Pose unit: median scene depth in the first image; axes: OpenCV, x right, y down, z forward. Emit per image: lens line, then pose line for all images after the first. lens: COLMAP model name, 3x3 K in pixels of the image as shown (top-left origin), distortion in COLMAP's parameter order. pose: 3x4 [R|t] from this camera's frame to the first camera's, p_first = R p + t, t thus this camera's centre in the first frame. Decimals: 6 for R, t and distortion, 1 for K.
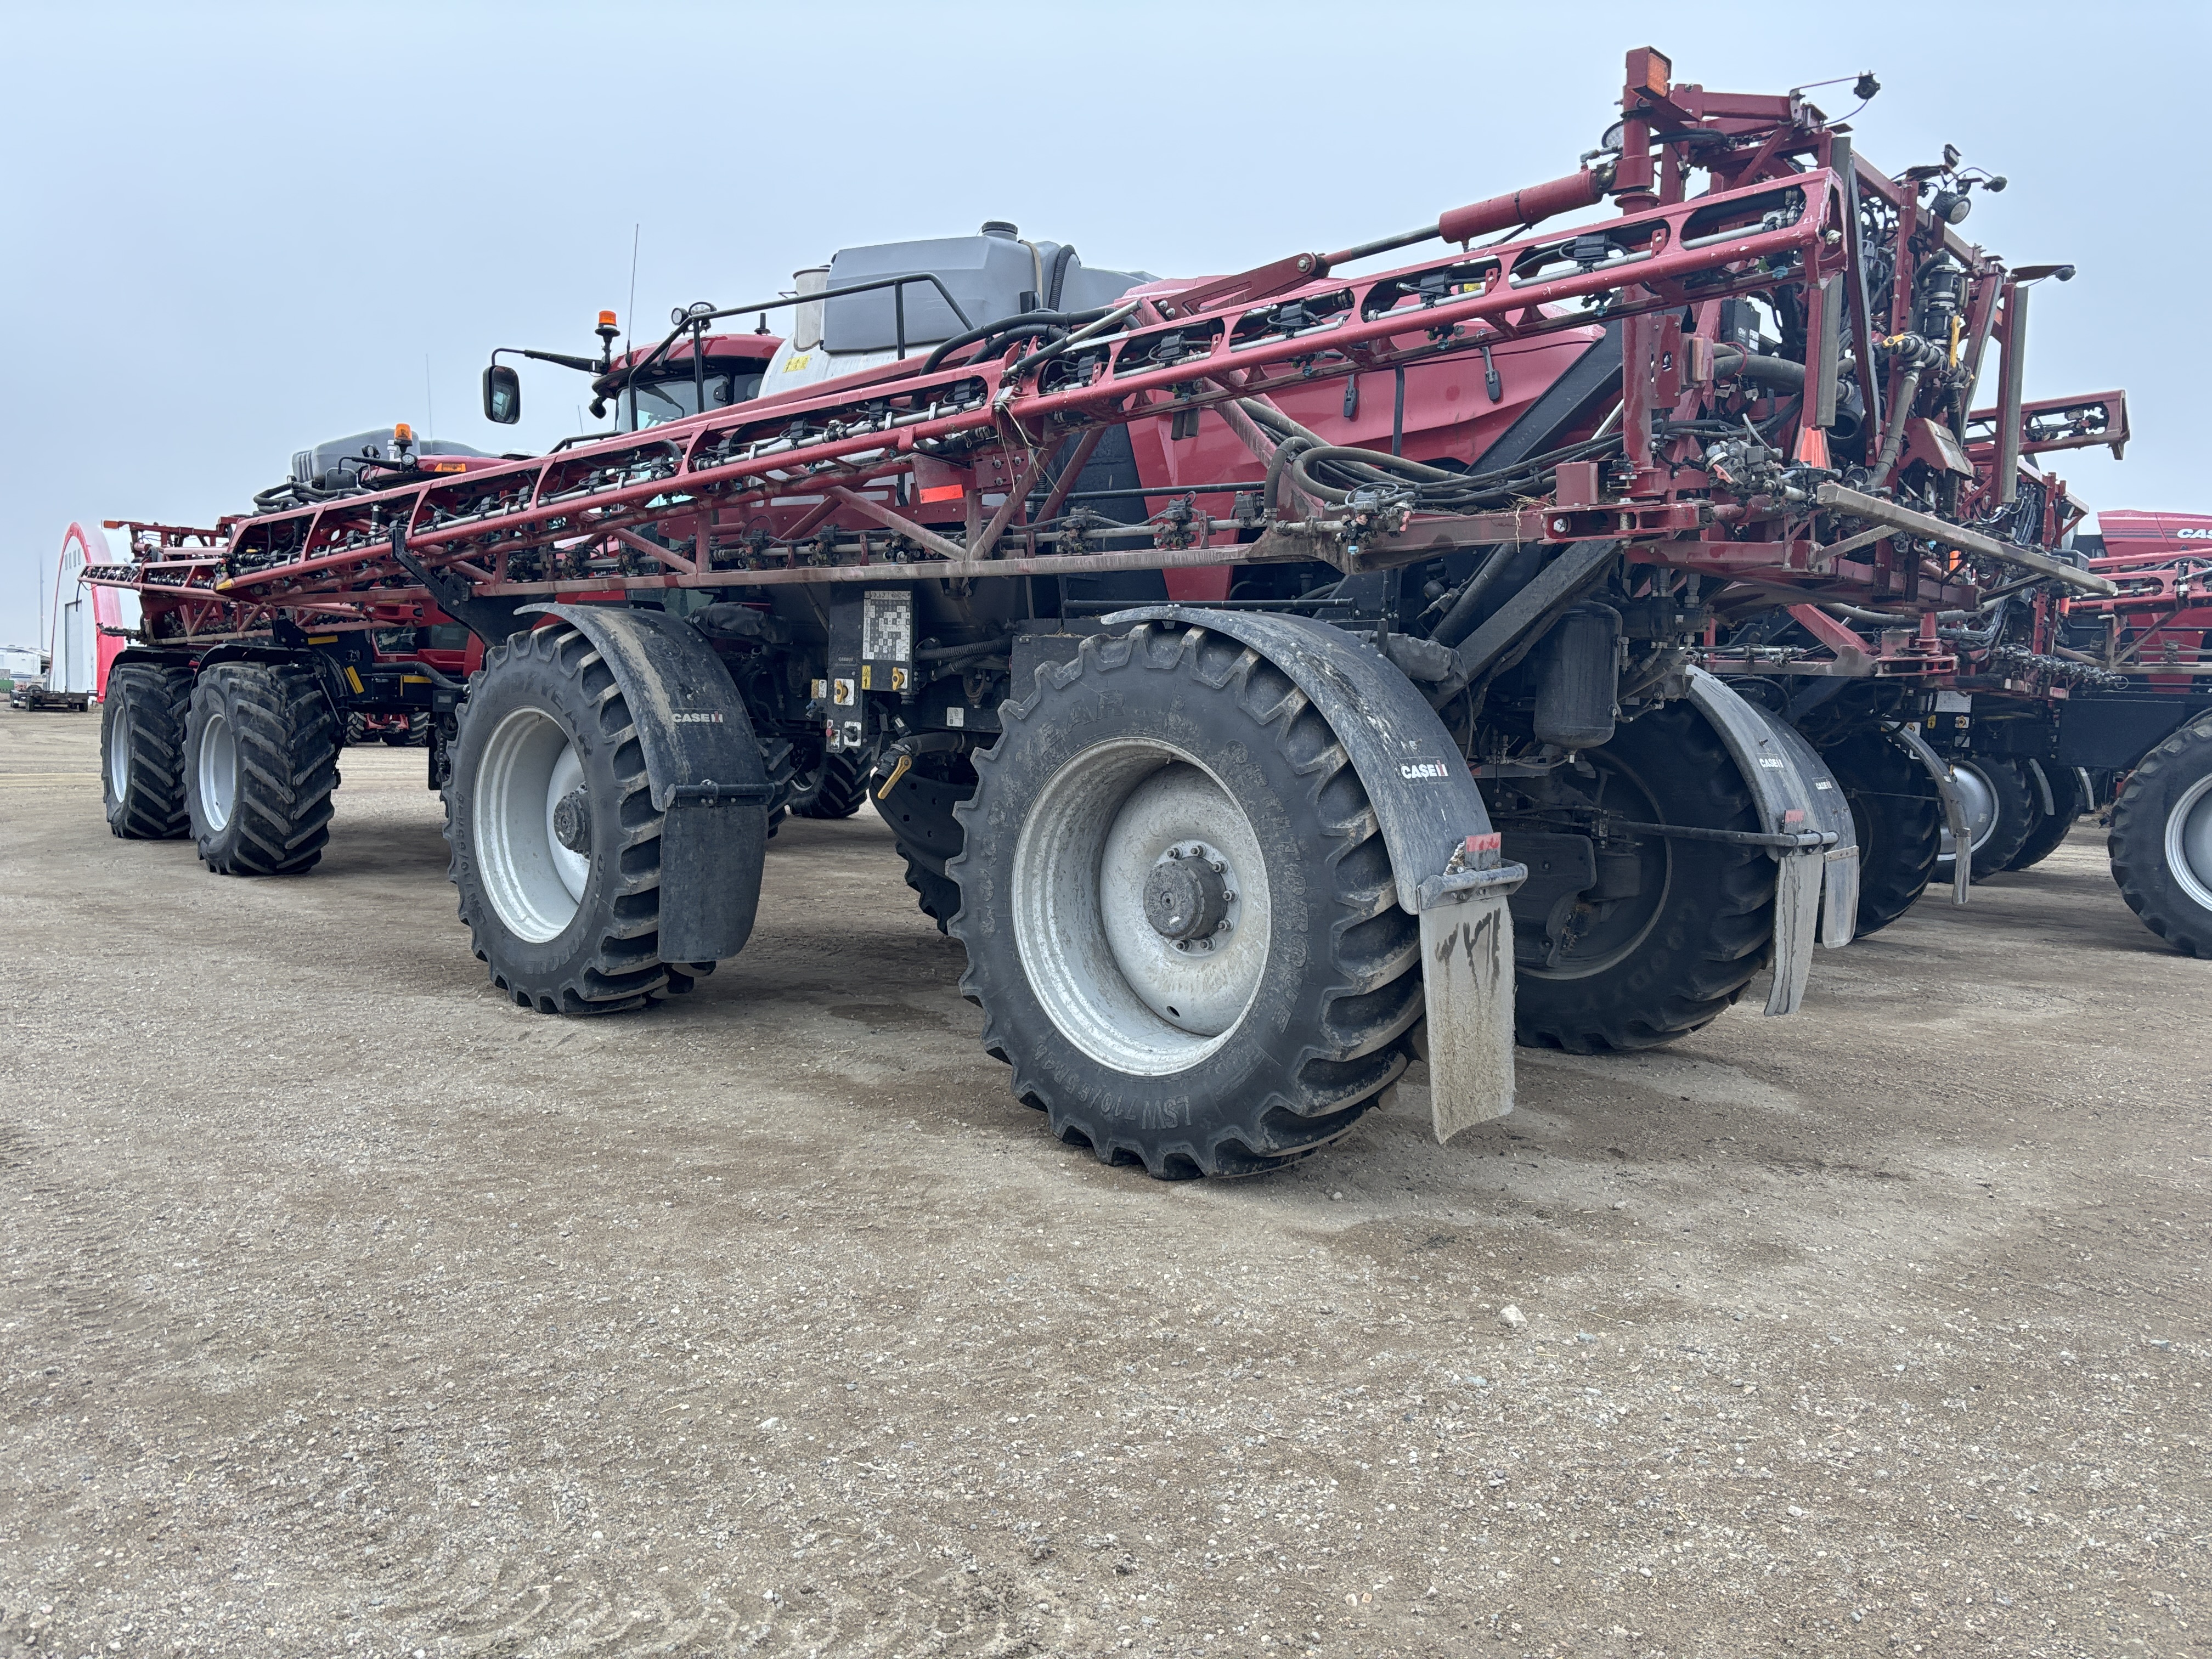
lens RADIAL K [[1704.6, 0, 1096.4], [0, 1704.6, 821.4], [0, 0, 1]] dist [0.014234, -0.005920]
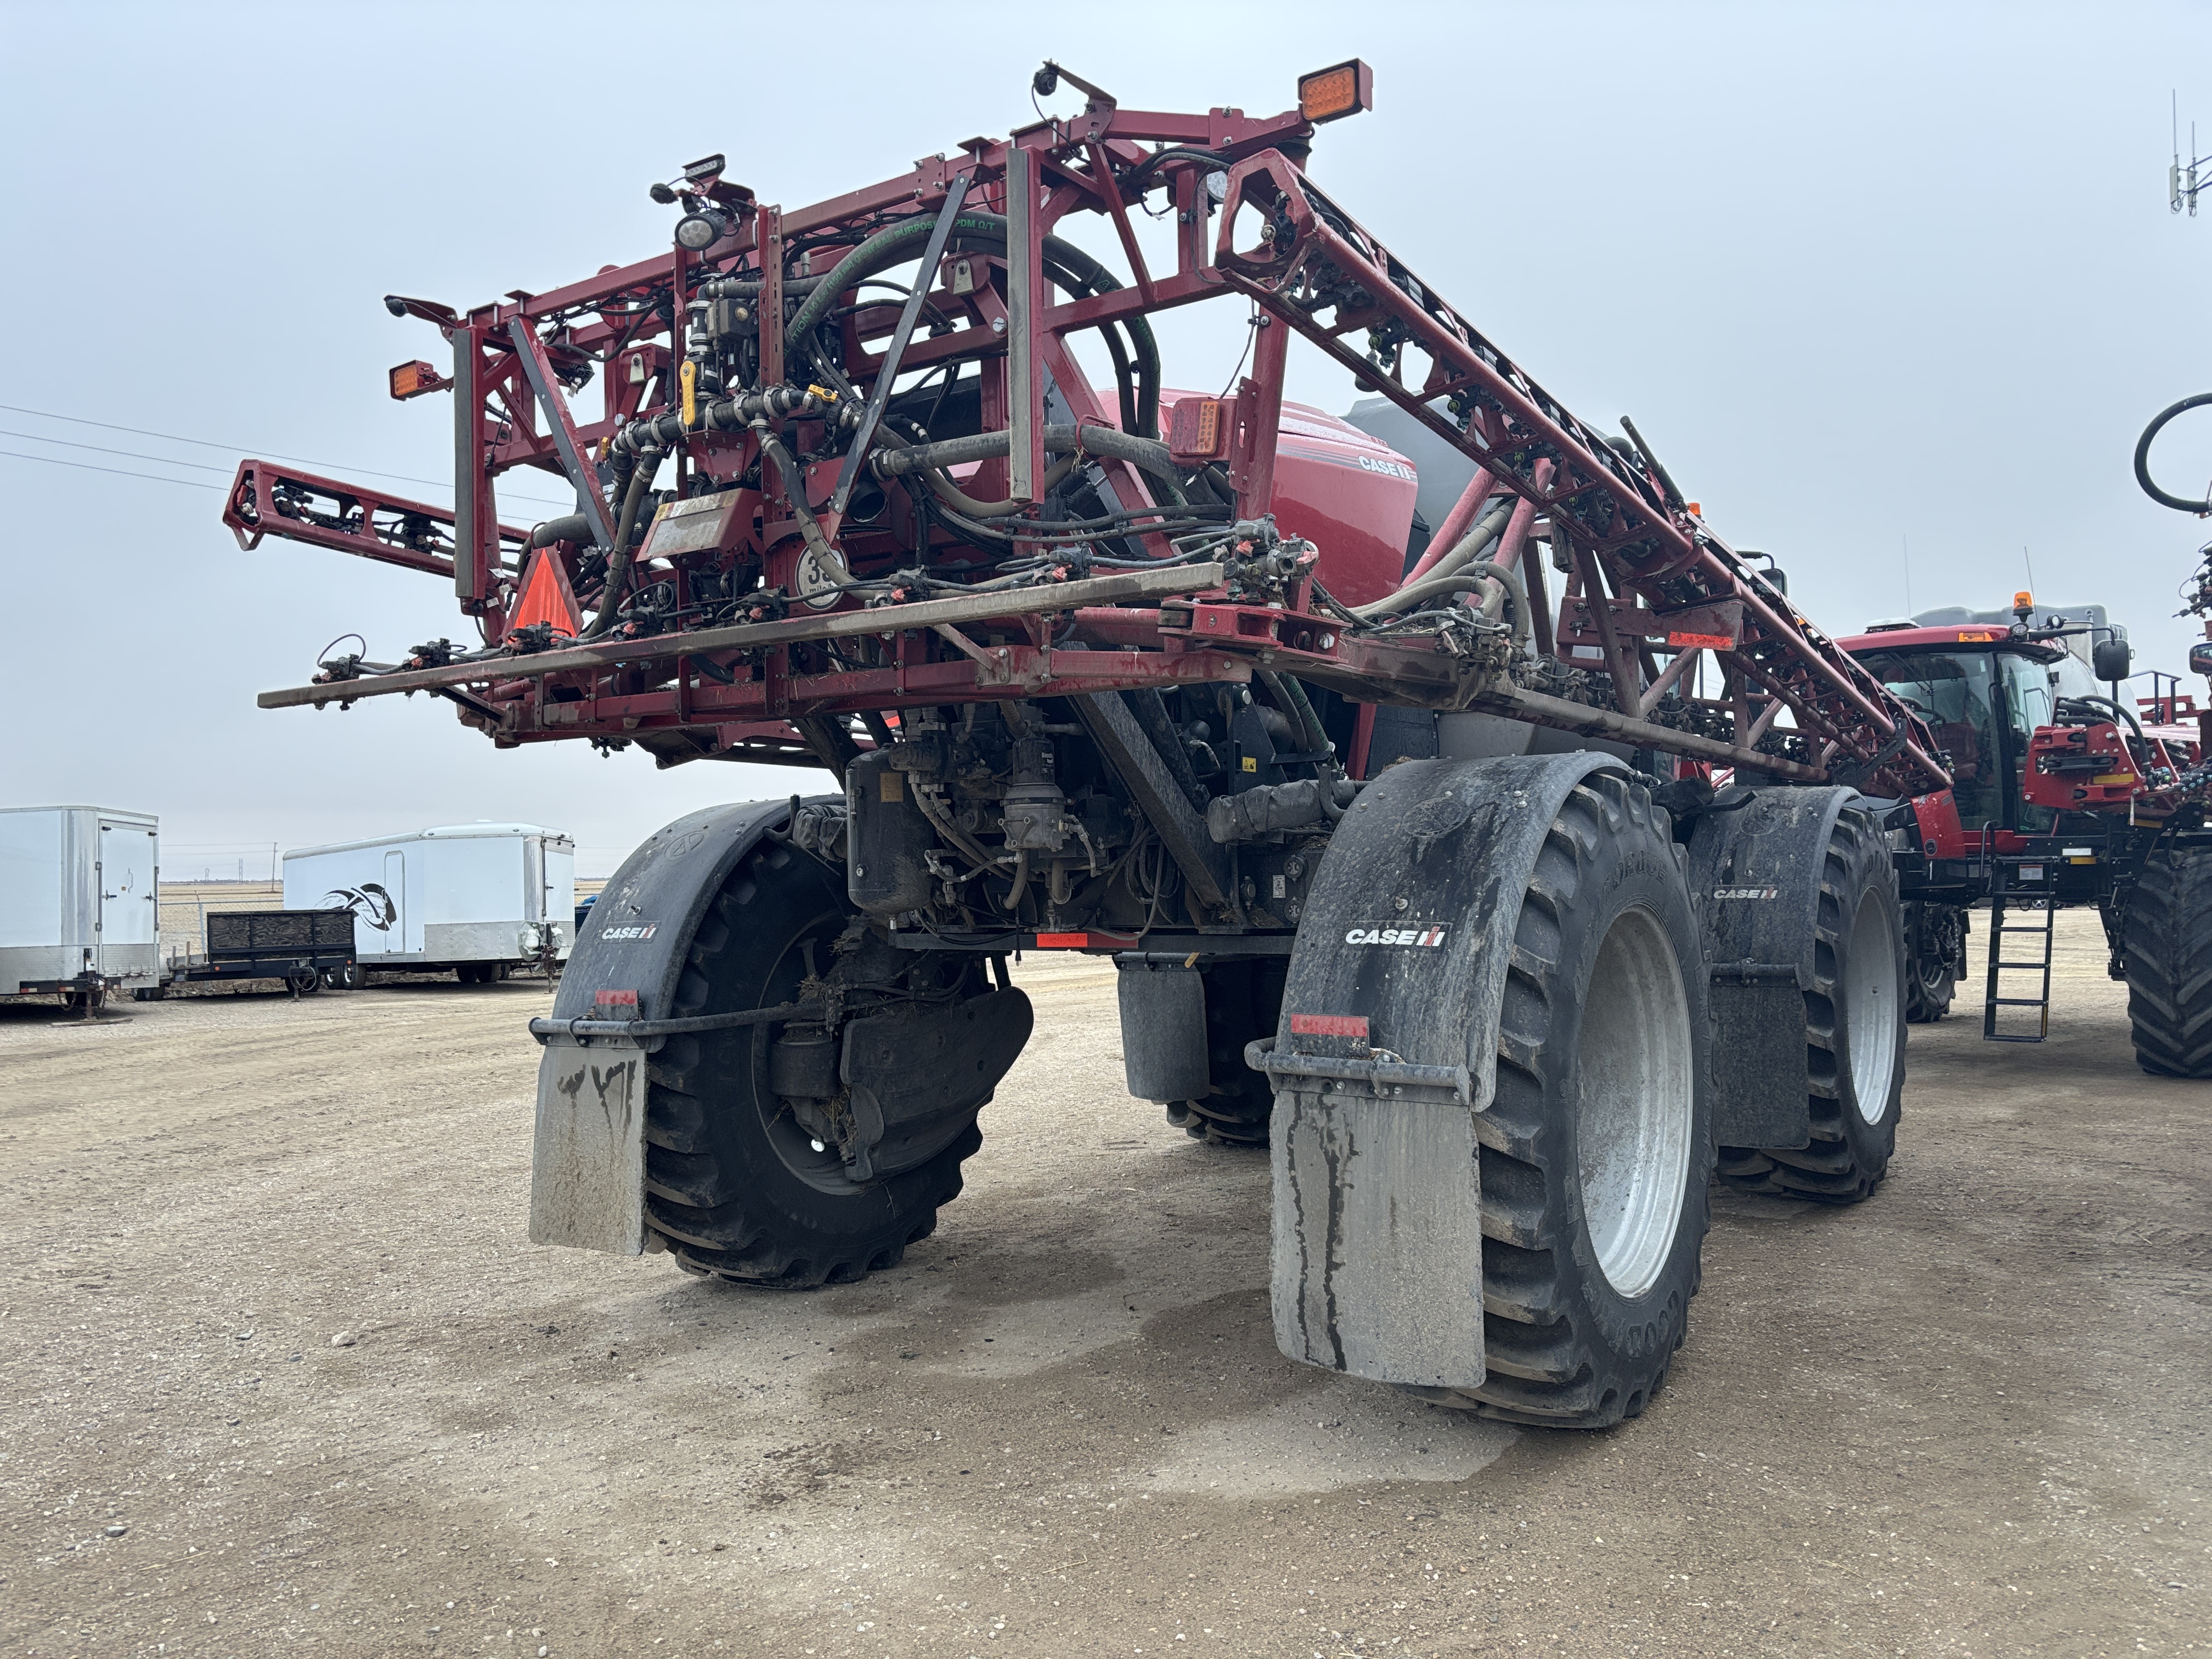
lens RADIAL K [[1694.0, 0, 1073.4], [0, 1694.0, 819.8], [0, 0, 1]] dist [0.002025, 0.004622]
pose [[0.094970, -0.067839, -0.993166, 1.263187], [-0.049796, 0.996103, -0.072802, -0.034835], [0.994234, 0.056370, 0.091222, 1.097962]]
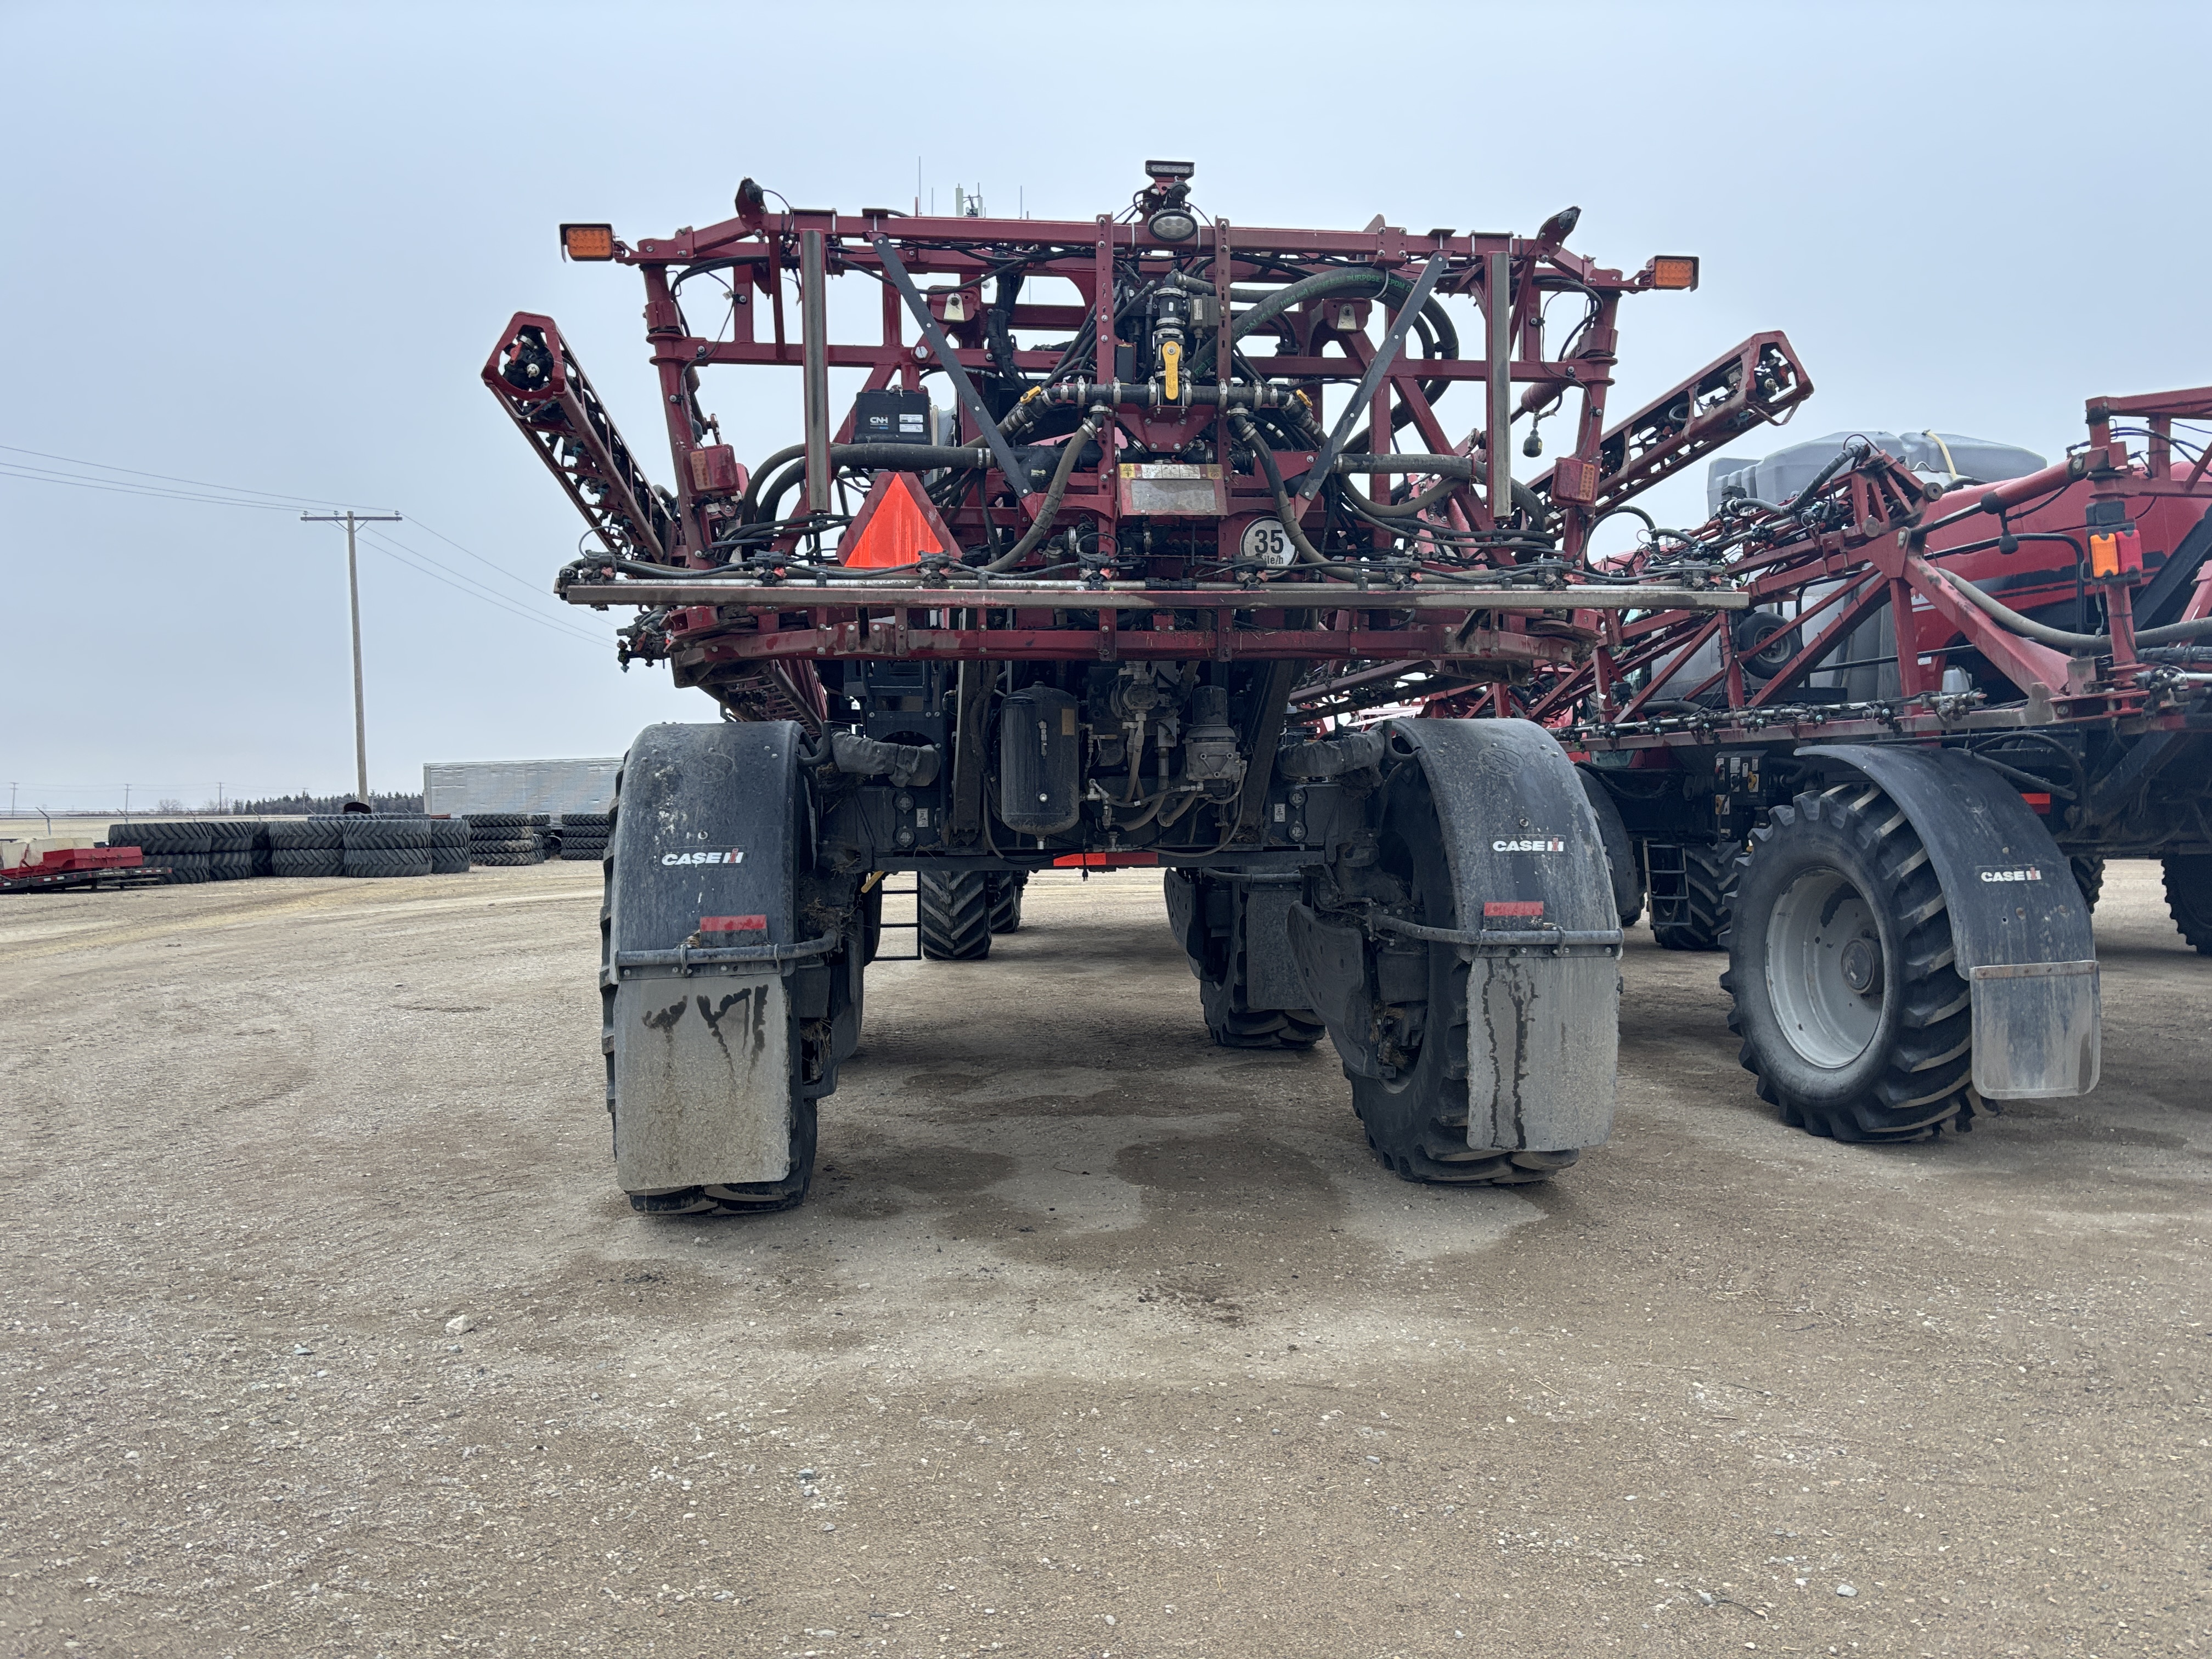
lens RADIAL K [[1704.6, 0, 1096.4], [0, 1704.6, 821.4], [0, 0, 1]] dist [0.014234, -0.005920]
pose [[0.738479, -0.031534, -0.673539, 1.048367], [-0.013258, 0.998034, -0.061263, 0.010057], [0.674146, 0.054171, 0.736609, 0.321259]]
